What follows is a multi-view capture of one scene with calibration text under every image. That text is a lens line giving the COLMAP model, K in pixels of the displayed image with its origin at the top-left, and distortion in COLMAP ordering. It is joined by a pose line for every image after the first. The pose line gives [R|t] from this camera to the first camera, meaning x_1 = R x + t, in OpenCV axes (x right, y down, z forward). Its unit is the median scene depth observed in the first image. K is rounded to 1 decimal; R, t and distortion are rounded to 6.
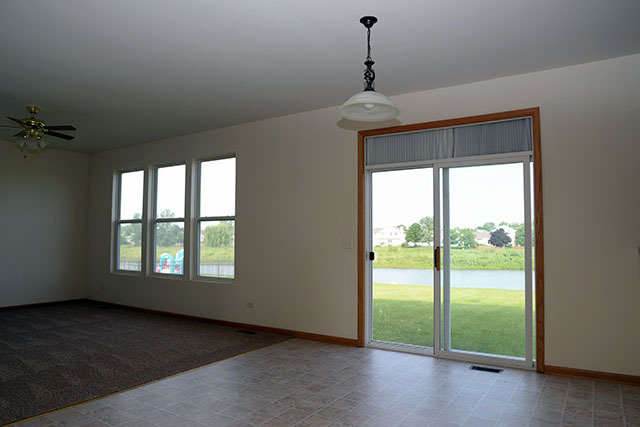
lens RADIAL K [[461.6, 0, 327.0], [0, 461.6, 219.3], [0, 0, 1]] dist [-0.051801, 0.011484]
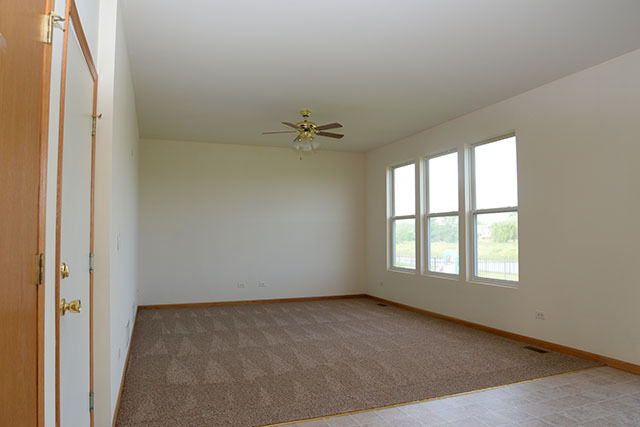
lens RADIAL K [[461.6, 0, 310.1], [0, 461.6, 218.9], [0, 0, 1]] dist [-0.051801, 0.011484]
pose [[0.802507, -0.028325, -0.595970, -0.011830], [0.033135, 0.999447, -0.002883, 0.005694], [0.595722, -0.017433, 0.803002, 0.137158]]
